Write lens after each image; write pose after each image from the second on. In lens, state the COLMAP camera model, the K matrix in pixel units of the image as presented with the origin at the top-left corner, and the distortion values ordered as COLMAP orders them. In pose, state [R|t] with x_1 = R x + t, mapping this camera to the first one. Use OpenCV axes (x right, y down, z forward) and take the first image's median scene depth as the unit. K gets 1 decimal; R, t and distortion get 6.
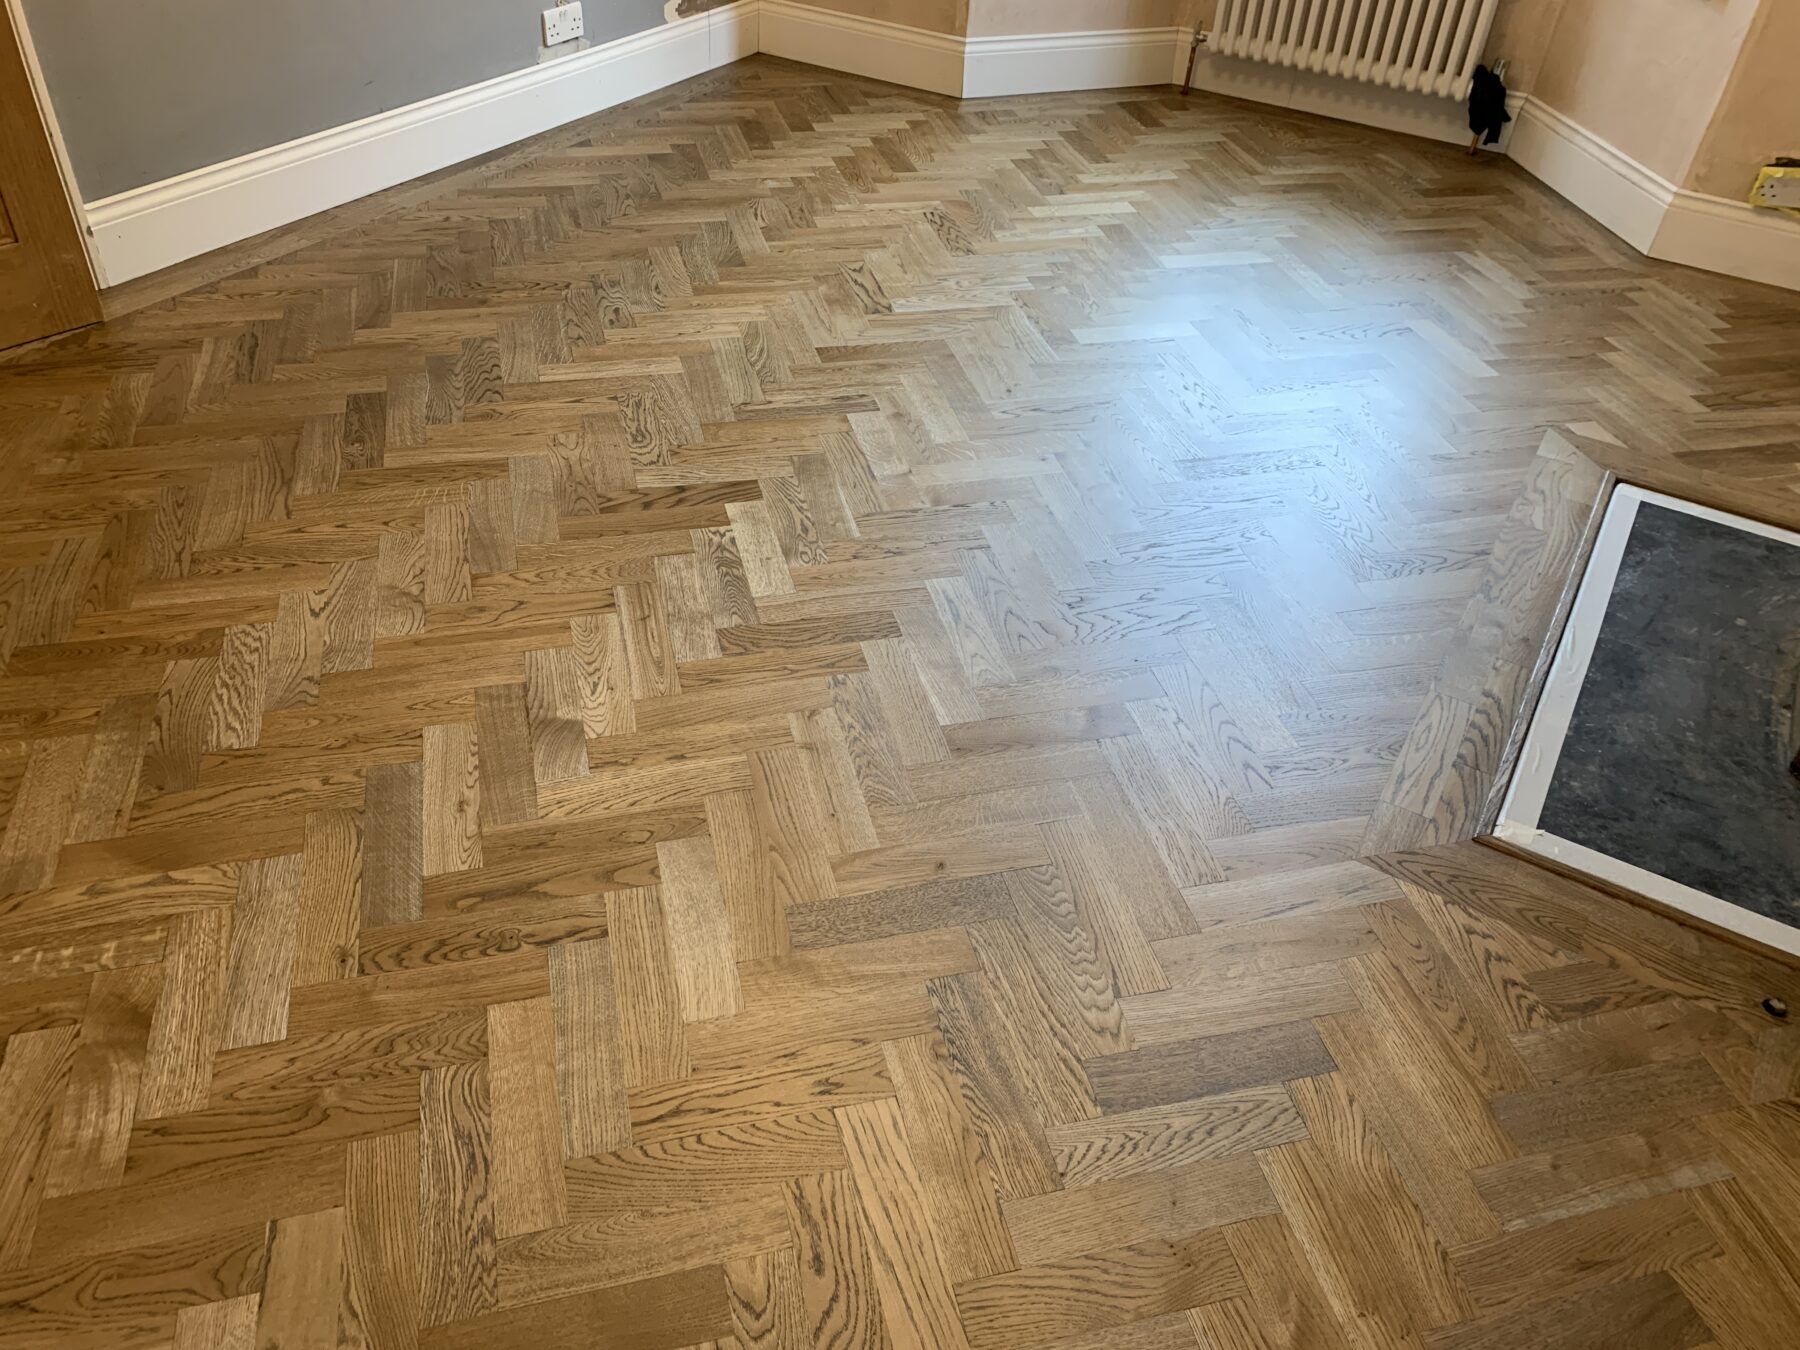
lens RADIAL K [[1357.1, 0, 900.0], [0, 1357.1, 675.0], [0, 0, 1]] dist [0.038095, -0.032344]
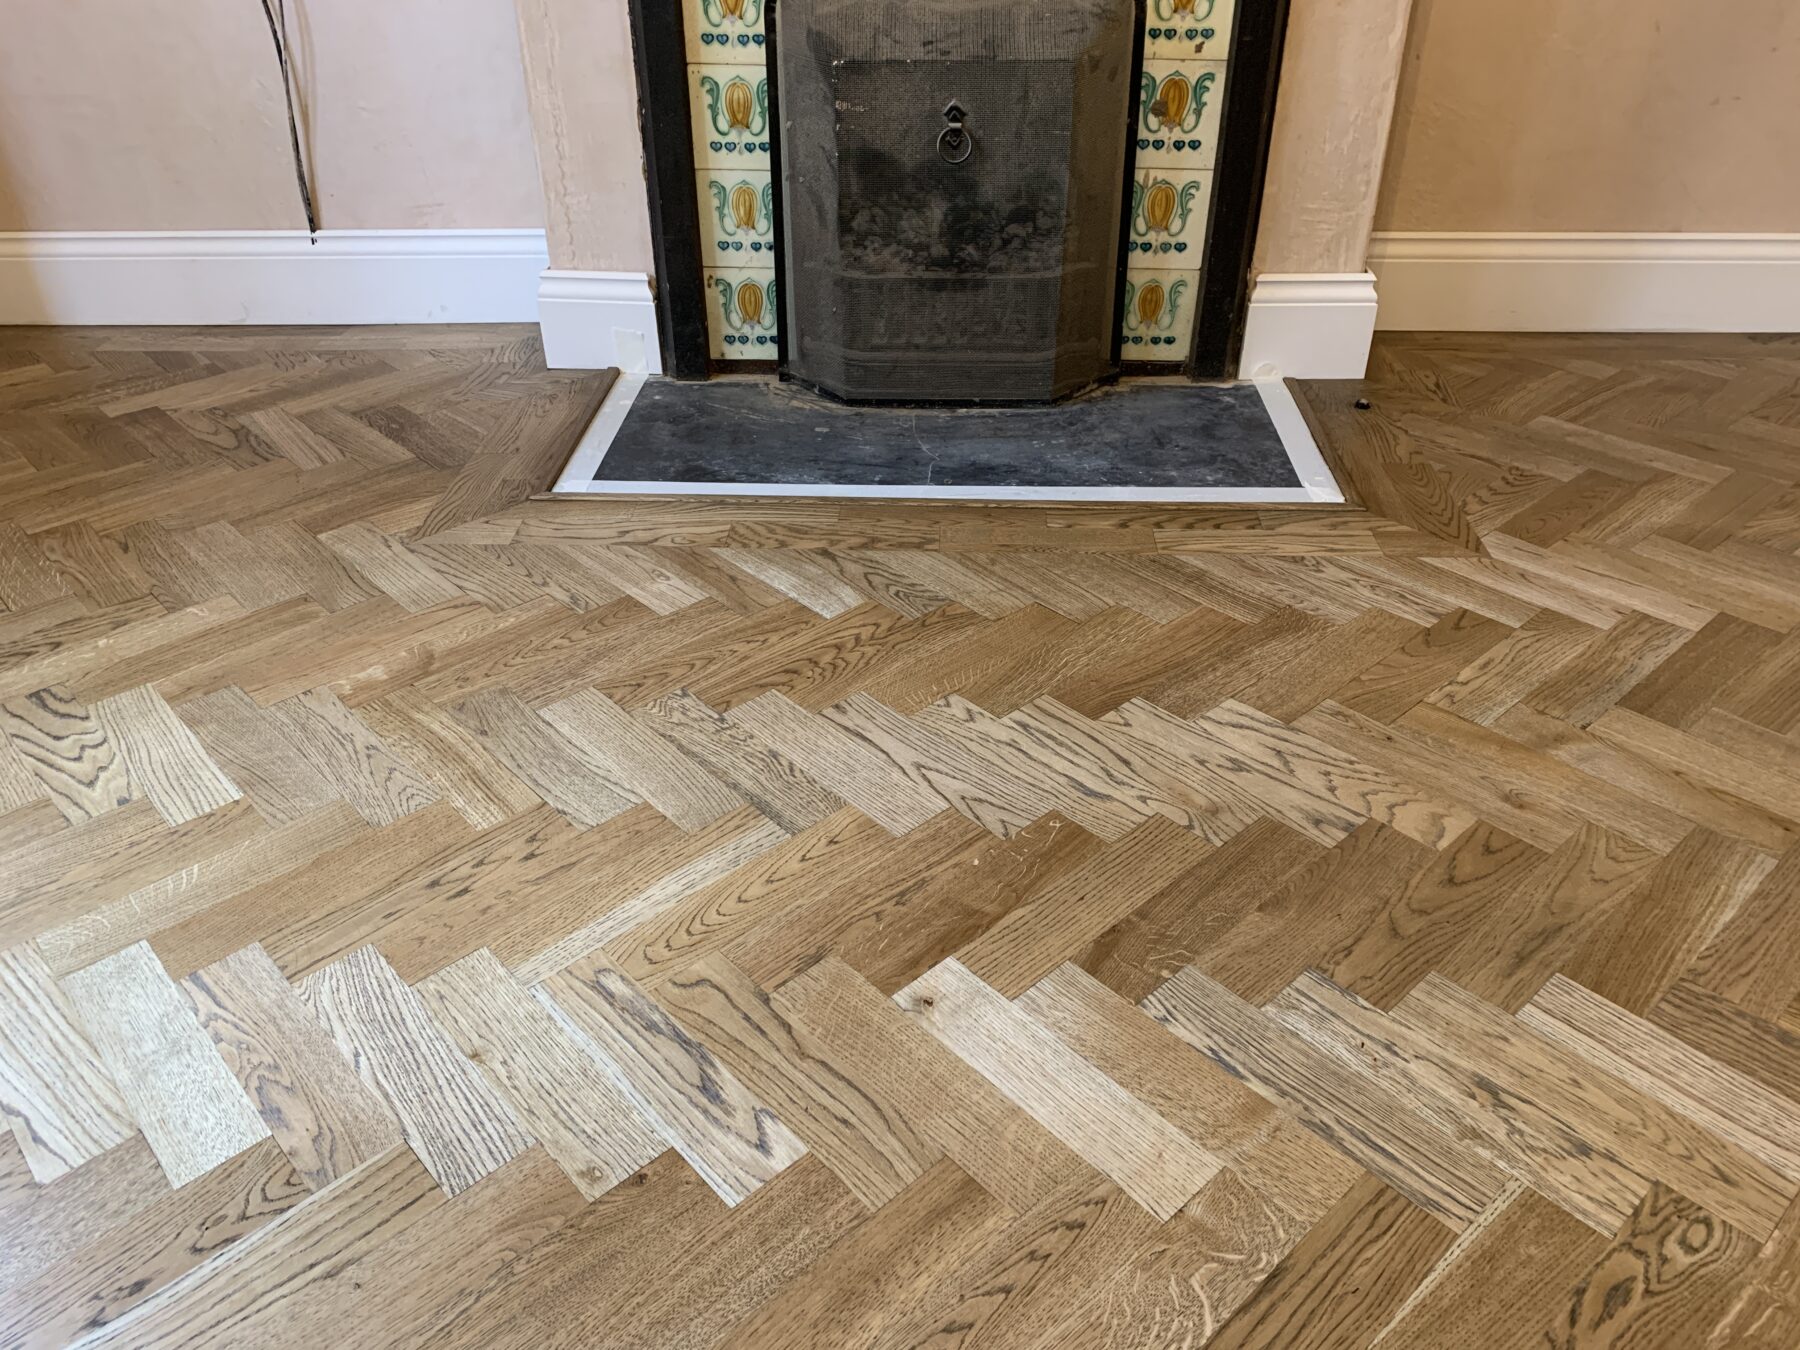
lens RADIAL K [[1335.2, 0, 902.3], [0, 1335.2, 724.6], [0, 0, 1]] dist [0.043847, -0.048947]
pose [[-0.465898, -0.550888, 0.692431, -0.106803], [0.554256, 0.428312, 0.713687, -0.388934], [-0.689739, 0.716289, 0.105783, 0.682716]]
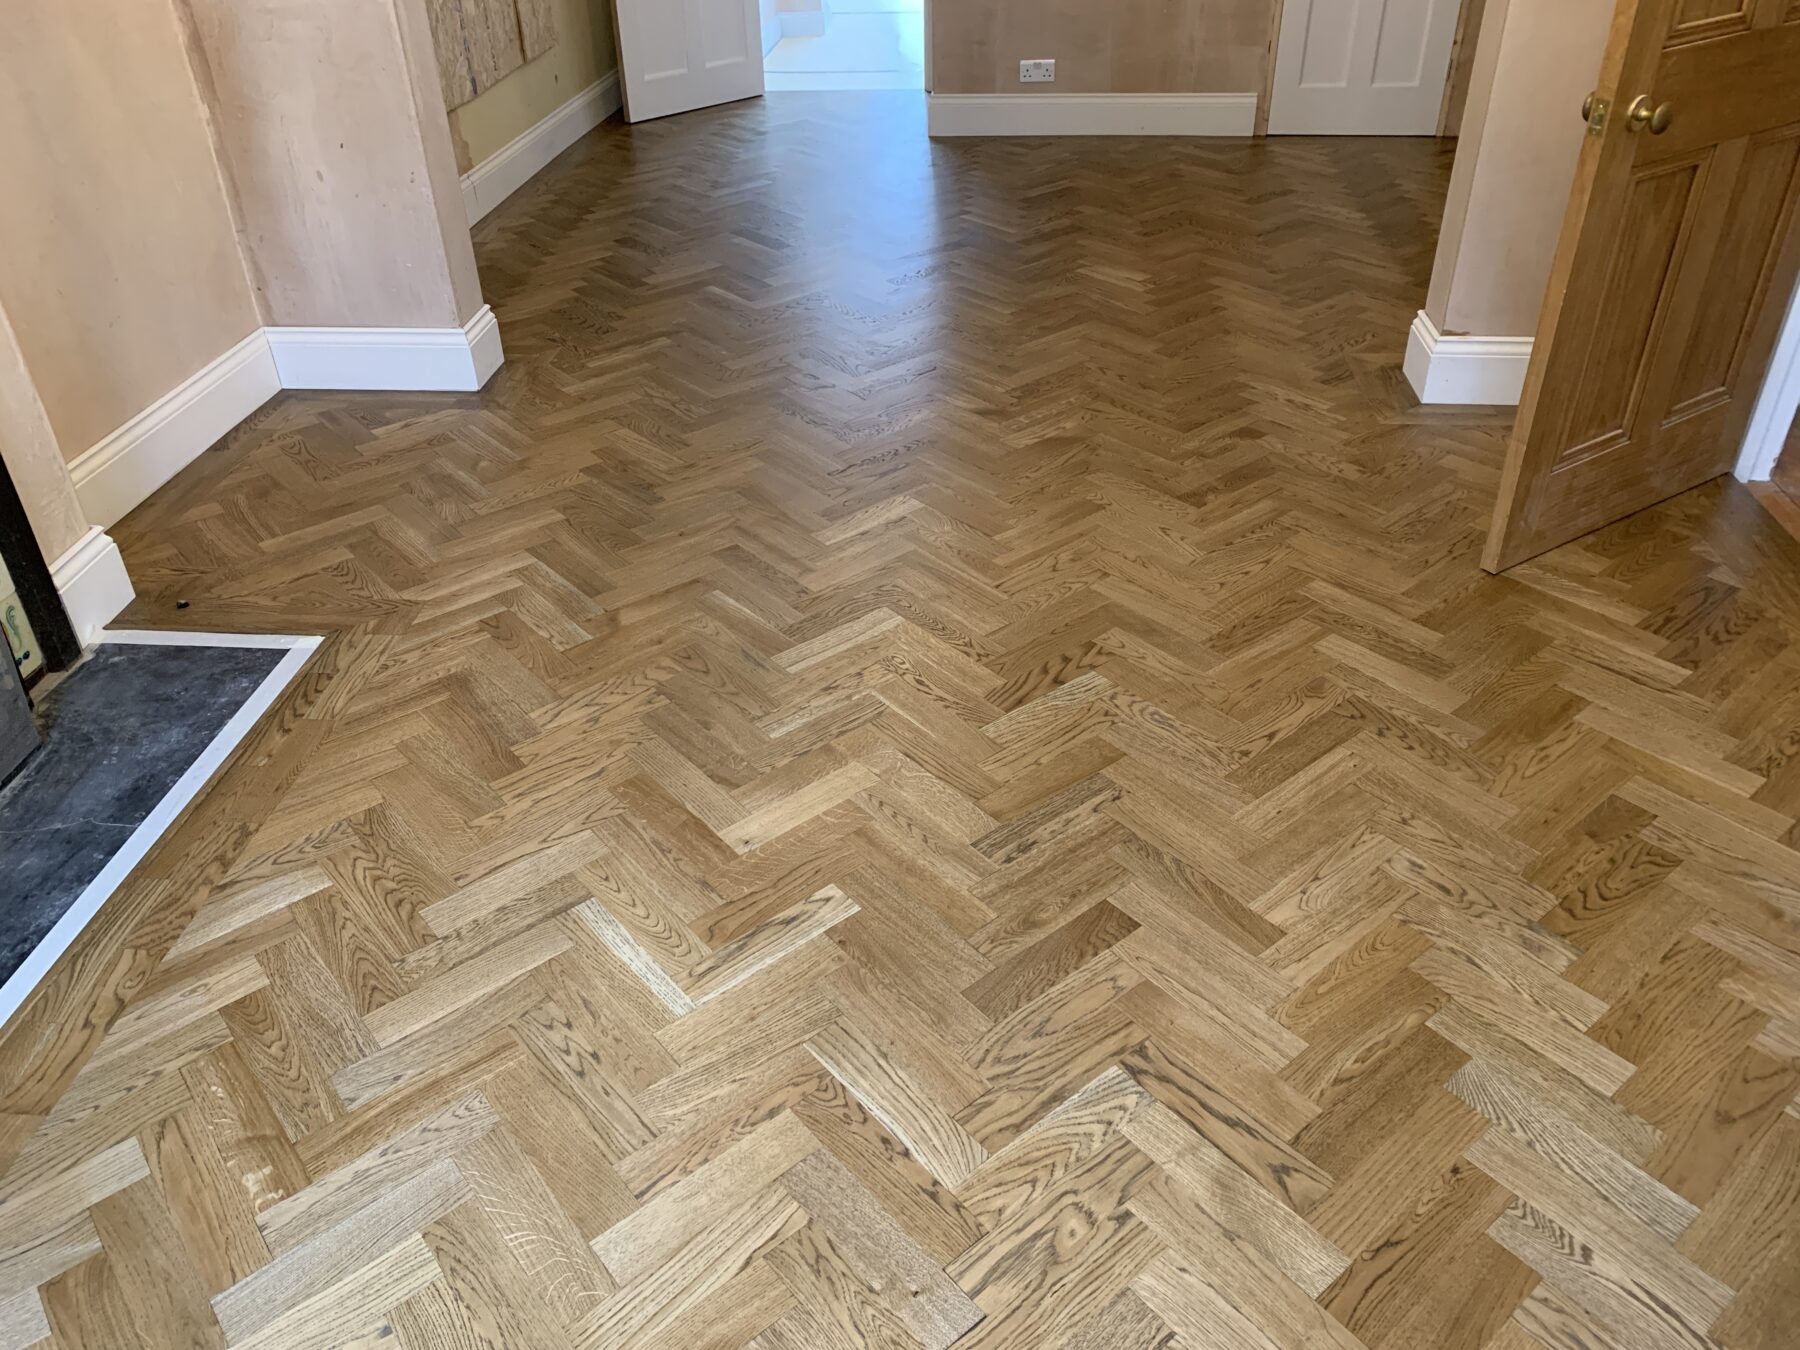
lens RADIAL K [[1354.4, 0, 872.9], [0, 1354.4, 670.5], [0, 0, 1]] dist [0.043690, -0.031398]
pose [[-0.911640, 0.206077, -0.355591, 0.235029], [-0.276605, 0.332281, 0.901709, -0.733108], [0.303978, 0.920392, -0.245918, 0.861326]]
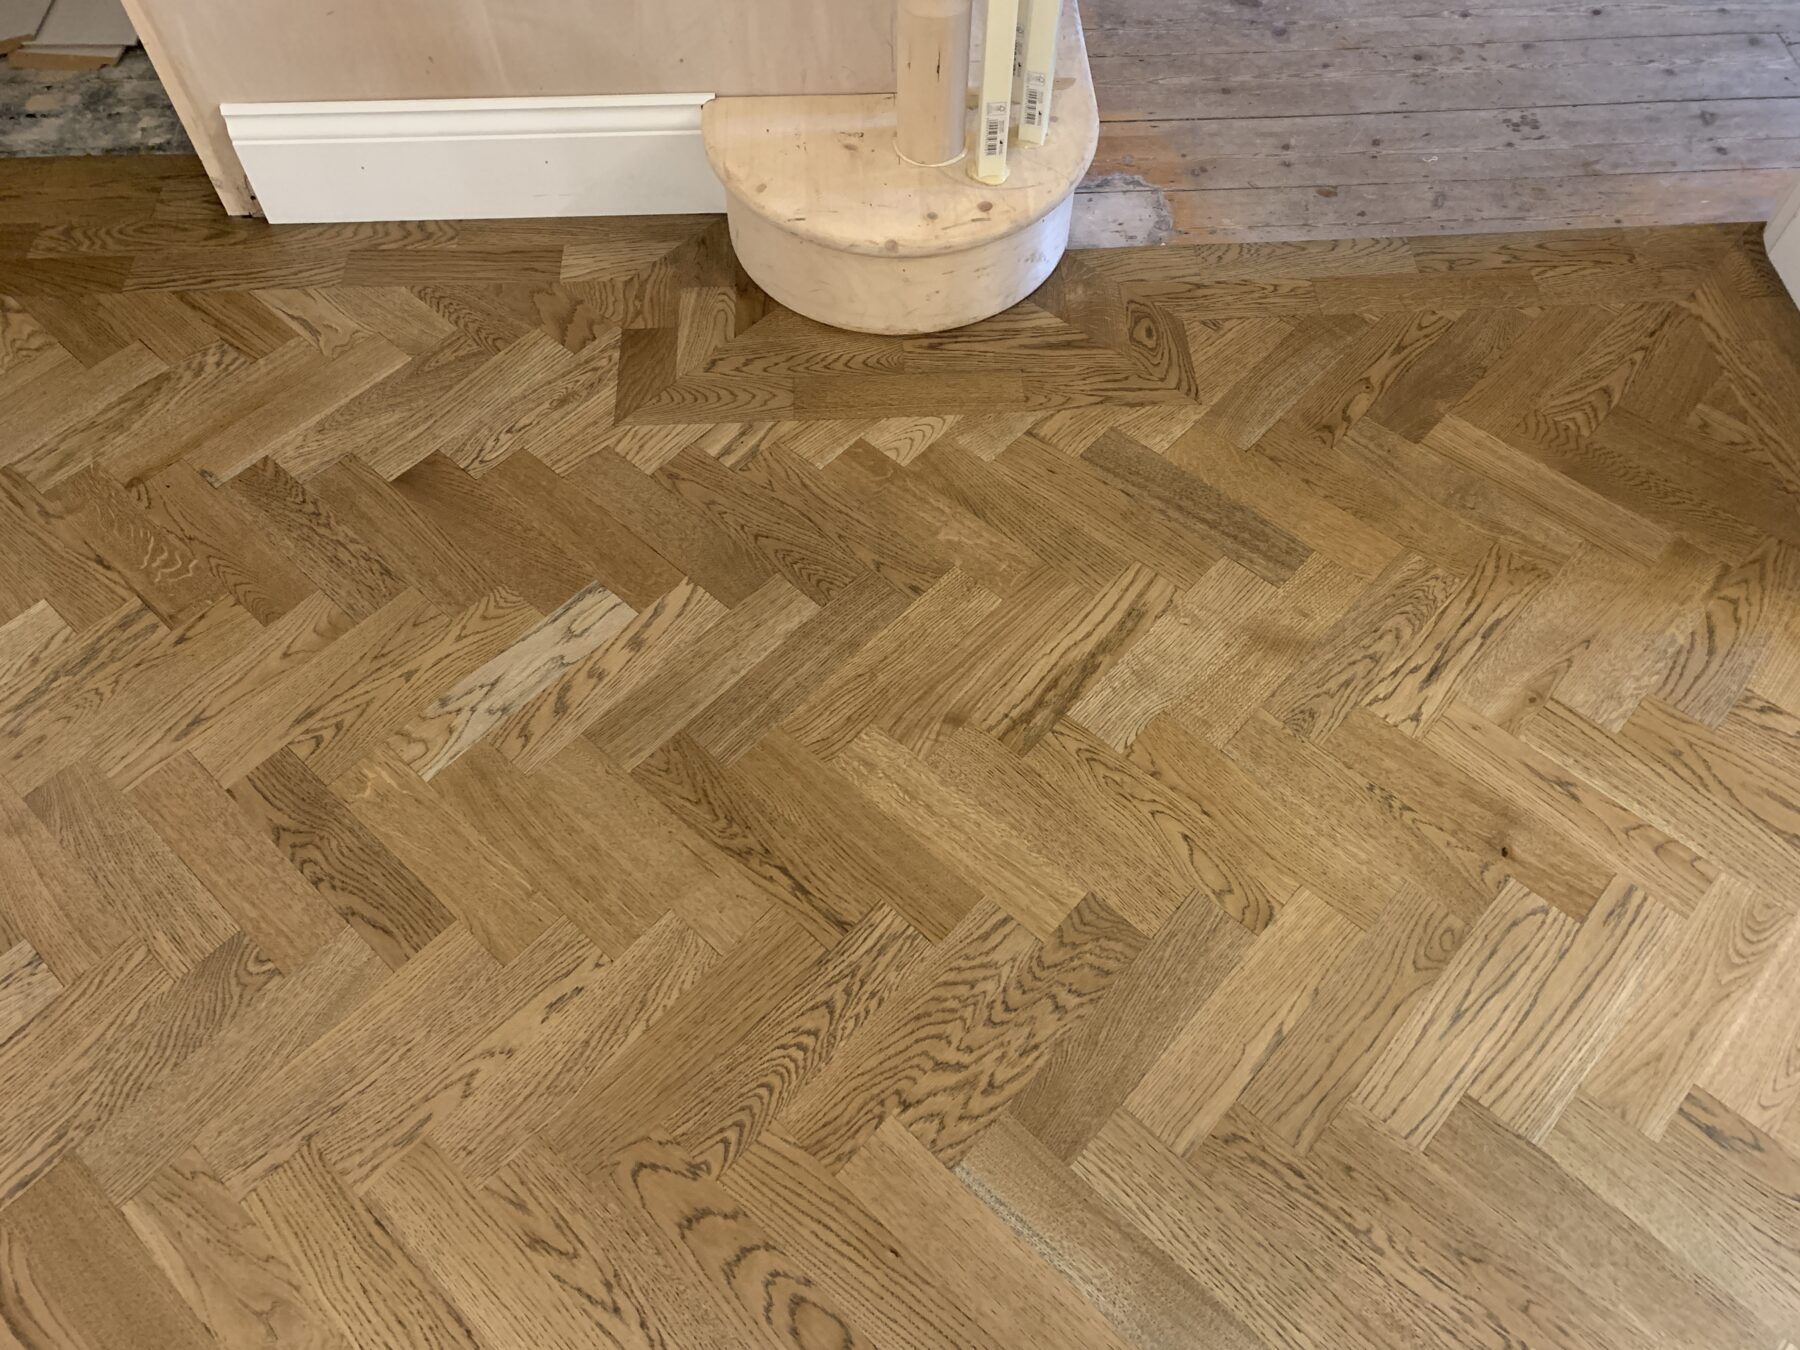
lens RADIAL K [[1354.4, 0, 872.9], [0, 1354.4, 670.5], [0, 0, 1]] dist [0.043690, -0.031398]
pose [[0.532913, 0.684866, -0.496953, -0.559760], [-0.507018, 0.728639, 0.460454, 0.027415], [0.677448, 0.006582, 0.735541, -0.044992]]
